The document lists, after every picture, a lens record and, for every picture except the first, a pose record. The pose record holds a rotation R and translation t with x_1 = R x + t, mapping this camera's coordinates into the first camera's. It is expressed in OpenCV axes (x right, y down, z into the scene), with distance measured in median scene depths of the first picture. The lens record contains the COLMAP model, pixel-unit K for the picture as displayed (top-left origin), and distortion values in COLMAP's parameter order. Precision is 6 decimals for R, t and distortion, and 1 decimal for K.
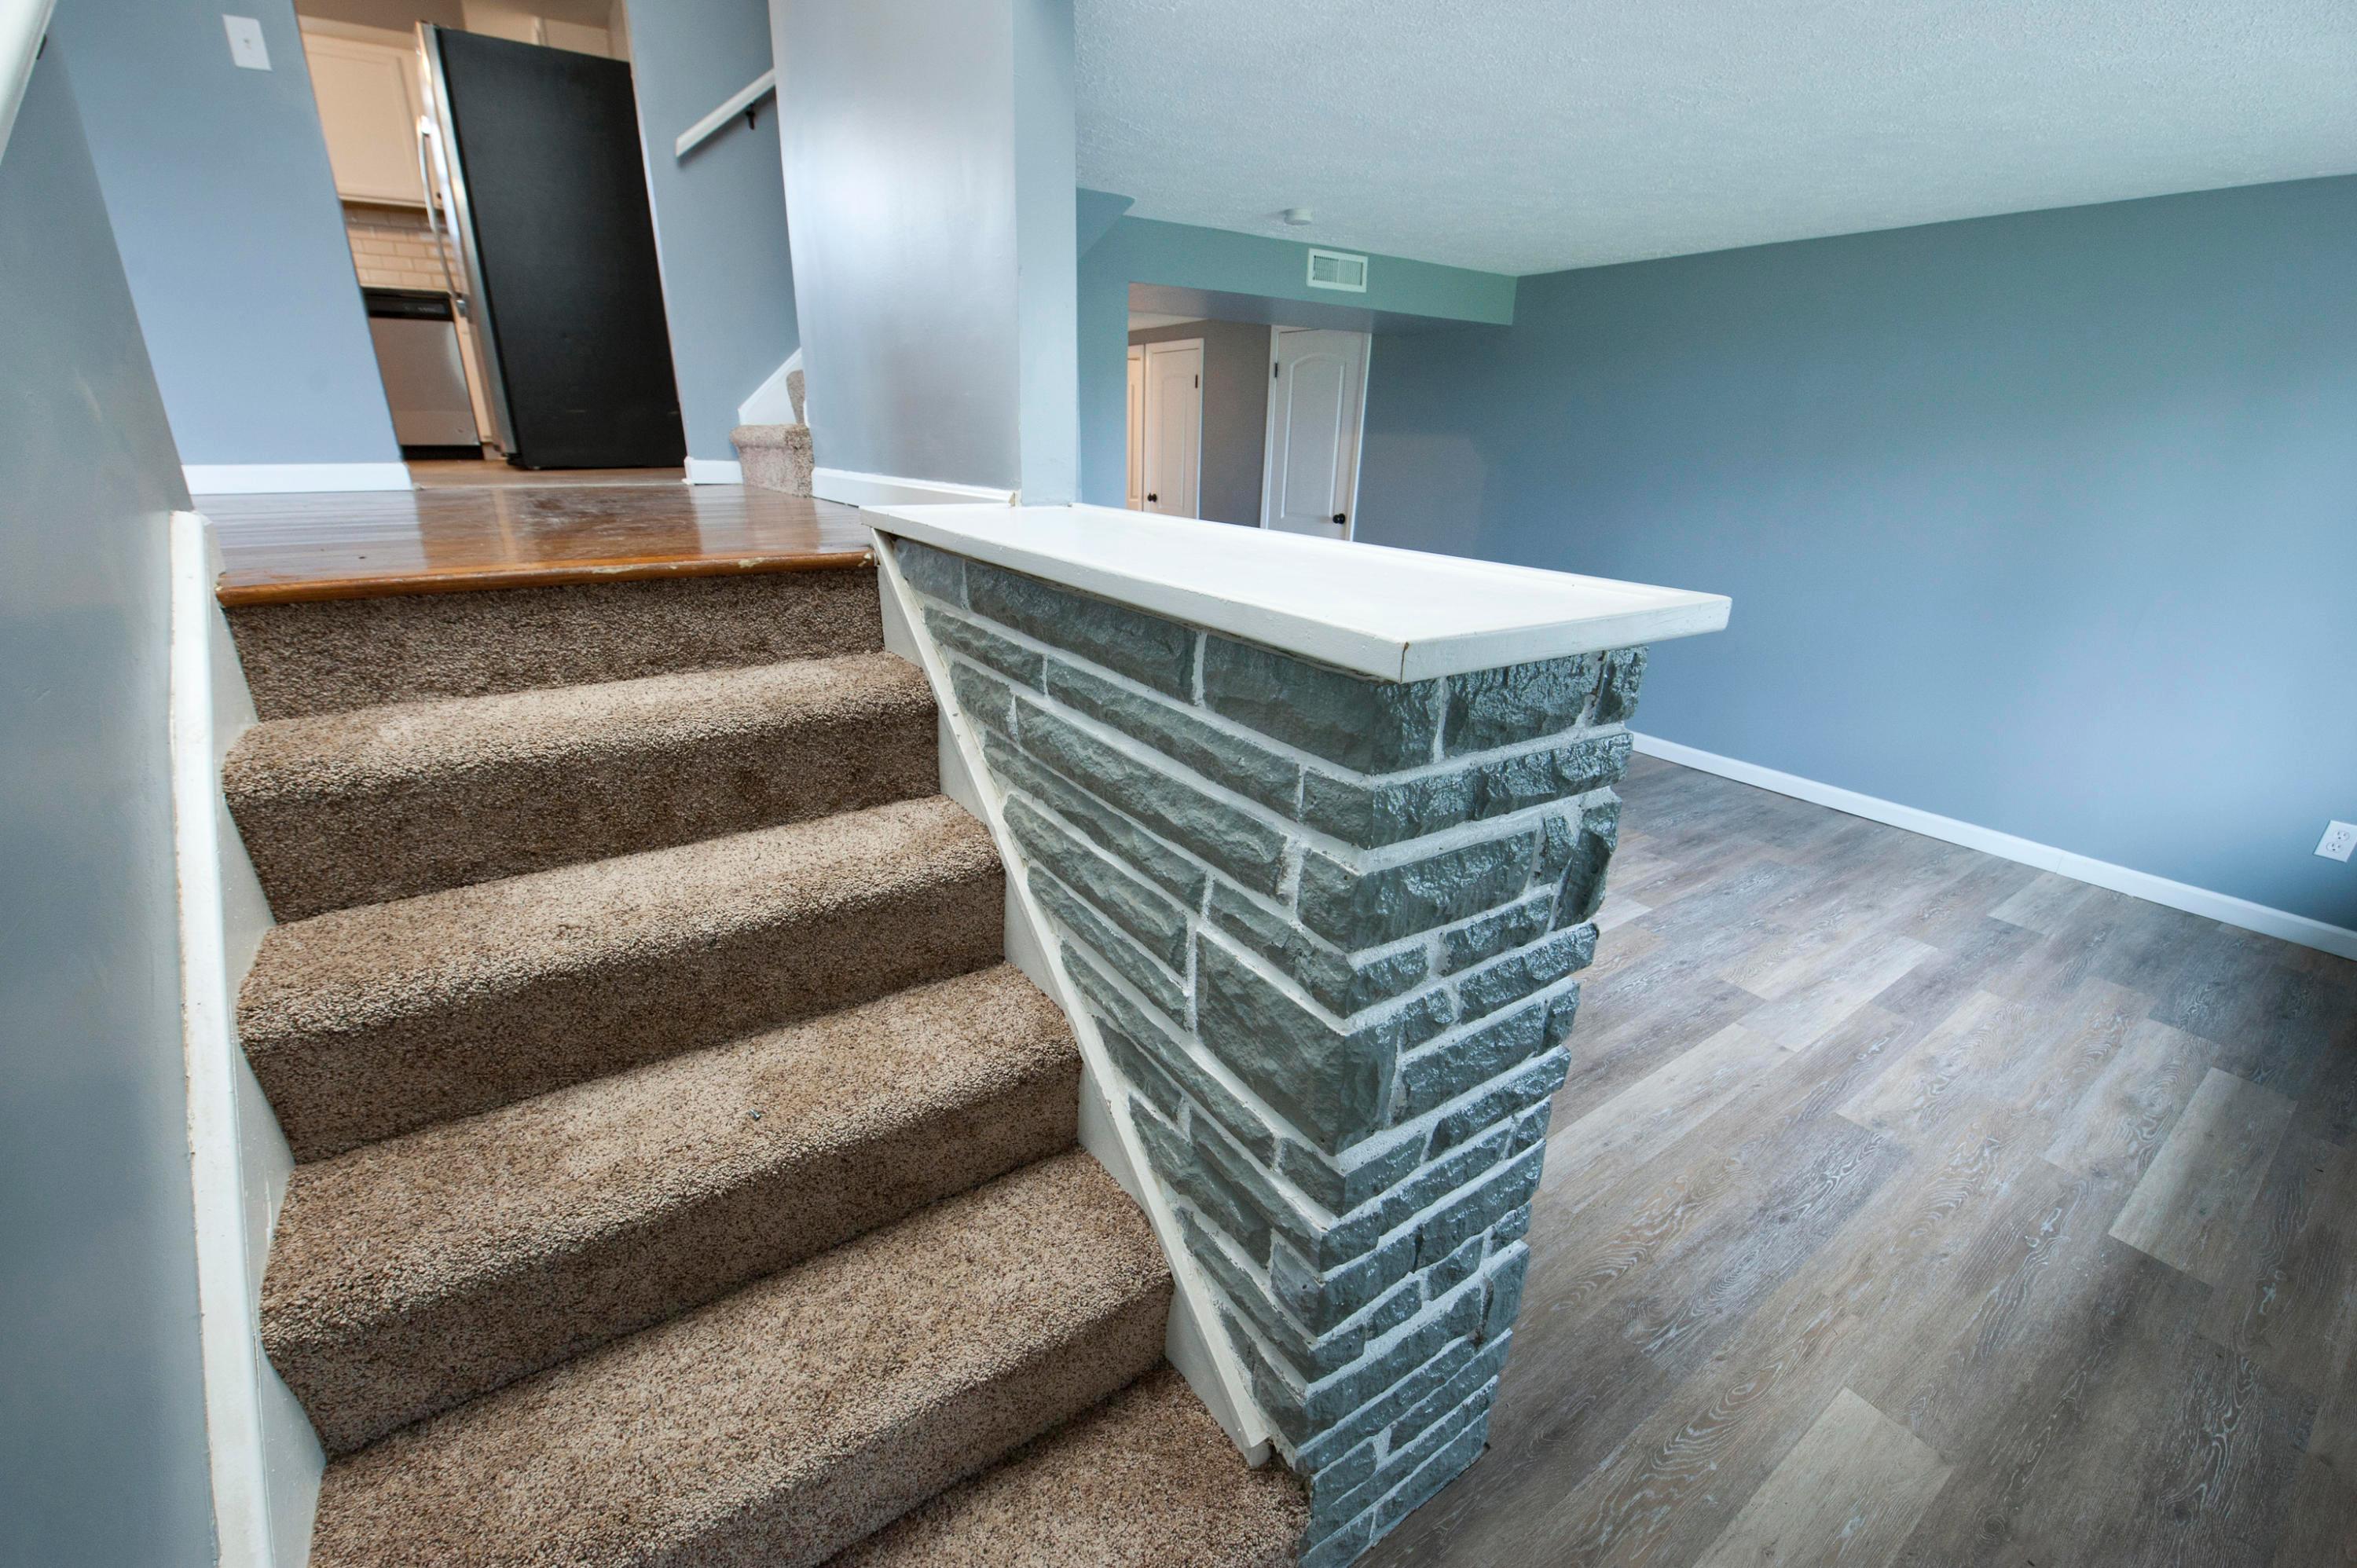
lens RADIAL K [[938.5, 0, 1162.0], [0, 938.5, 800.0], [0, 0, 1]] dist [-0.020614, -0.001607]
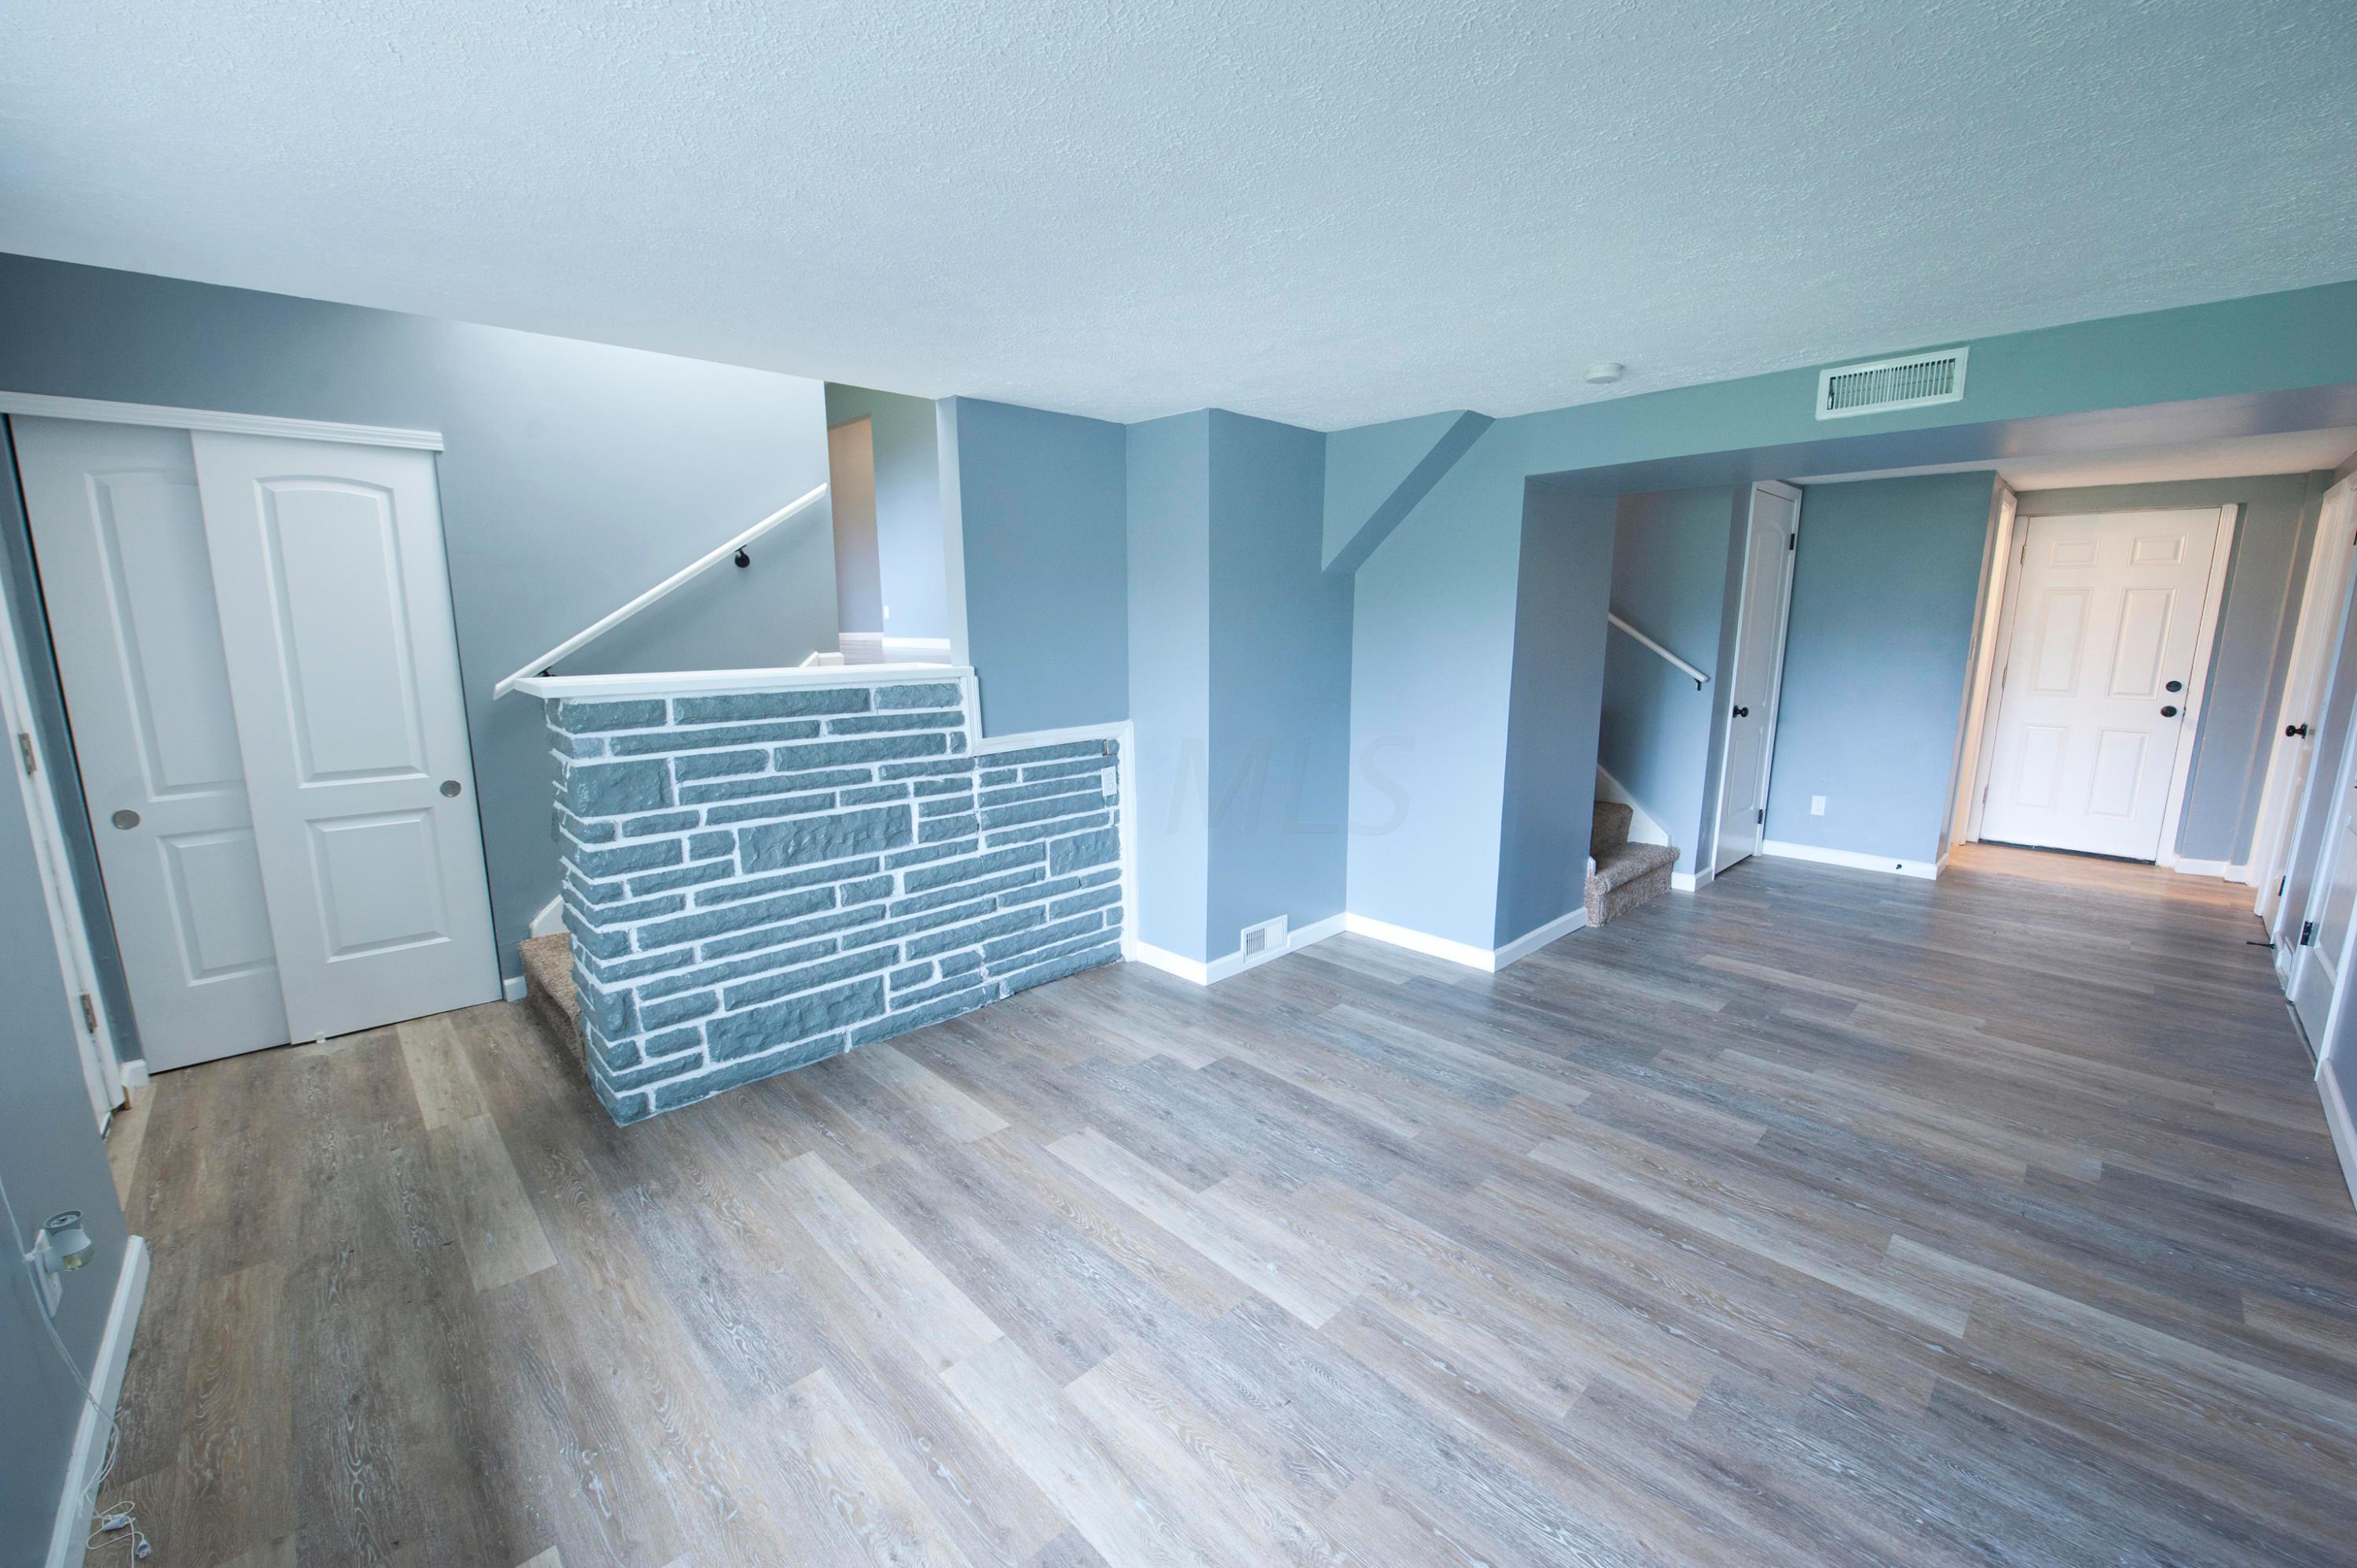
lens RADIAL K [[938.5, 0, 1153.6], [0, 938.5, 792.7], [0, 0, 1]] dist [-0.020614, -0.001607]
pose [[0.158438, 0.161828, -0.974017, 1.254550], [-0.352557, 0.930720, 0.097286, -0.286235], [0.922280, 0.327983, 0.204515, 0.767123]]
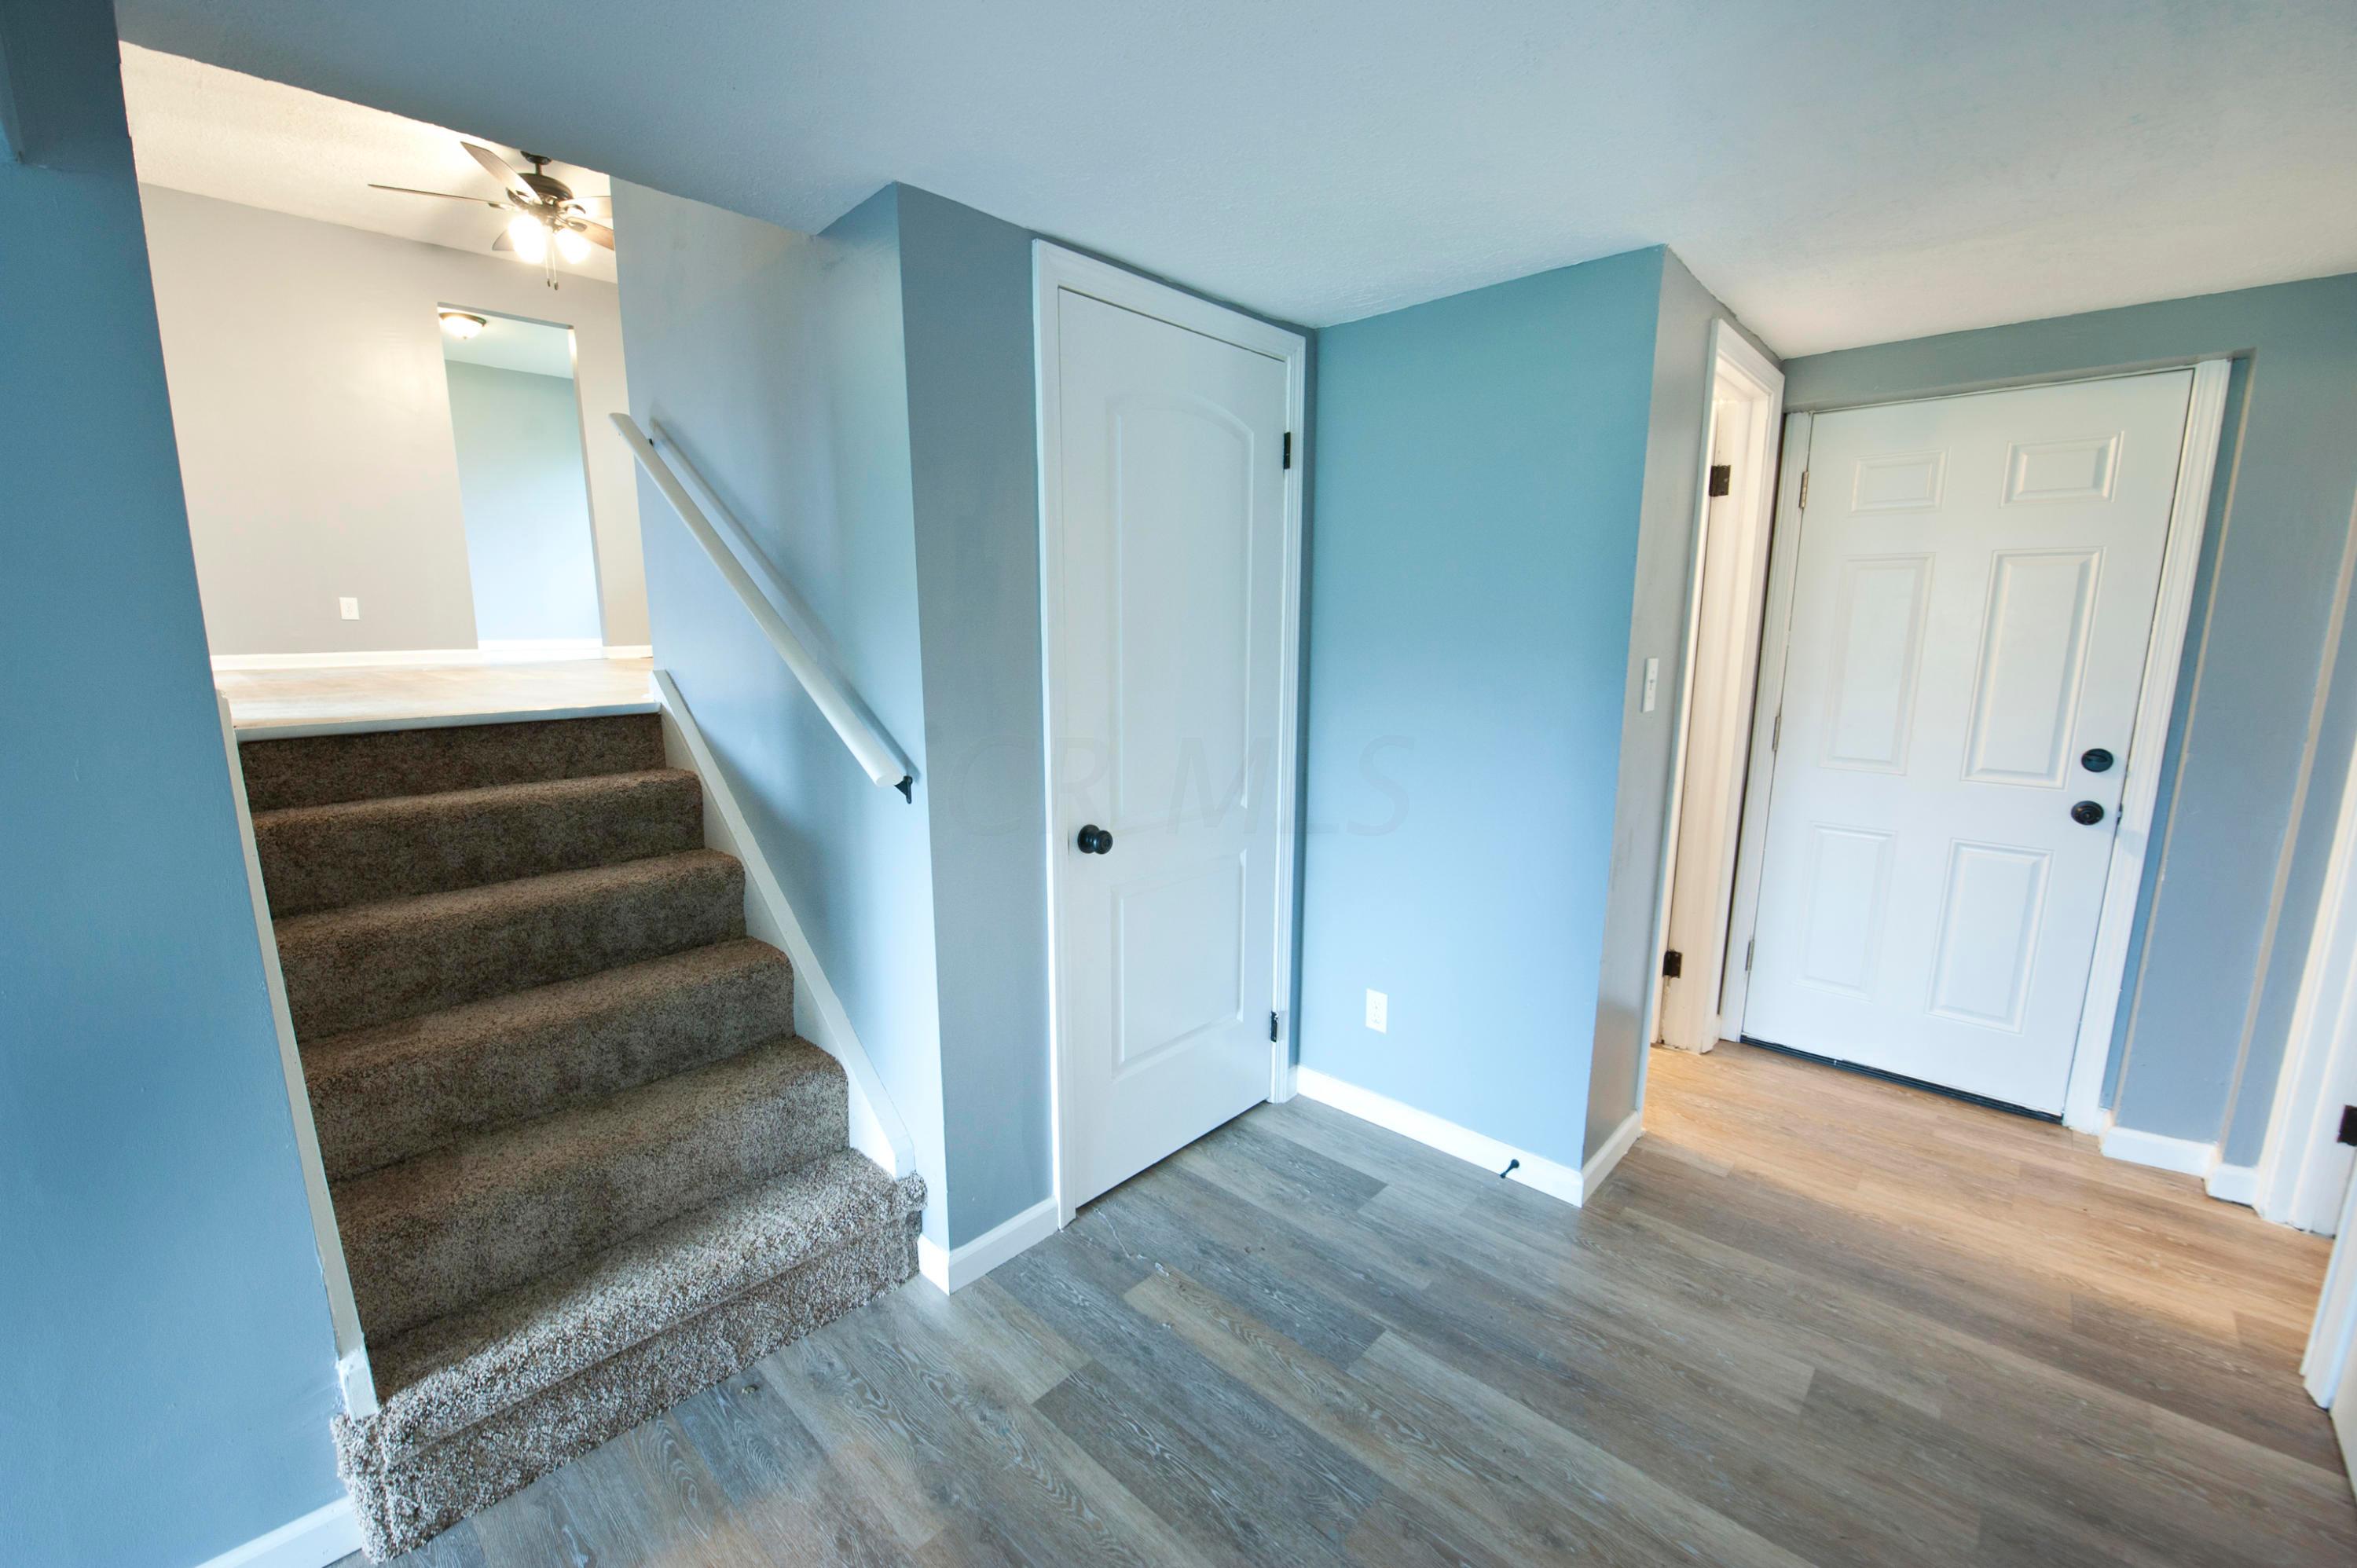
lens RADIAL K [[938.5, 0, 1170.3], [0, 938.5, 786.2], [0, 0, 1]] dist [-0.020614, -0.001607]
pose [[0.208911, 0.152828, -0.965919, 0.322470], [-0.349482, 0.934156, 0.072215, -0.817125], [0.913356, 0.322485, 0.248566, 2.090977]]
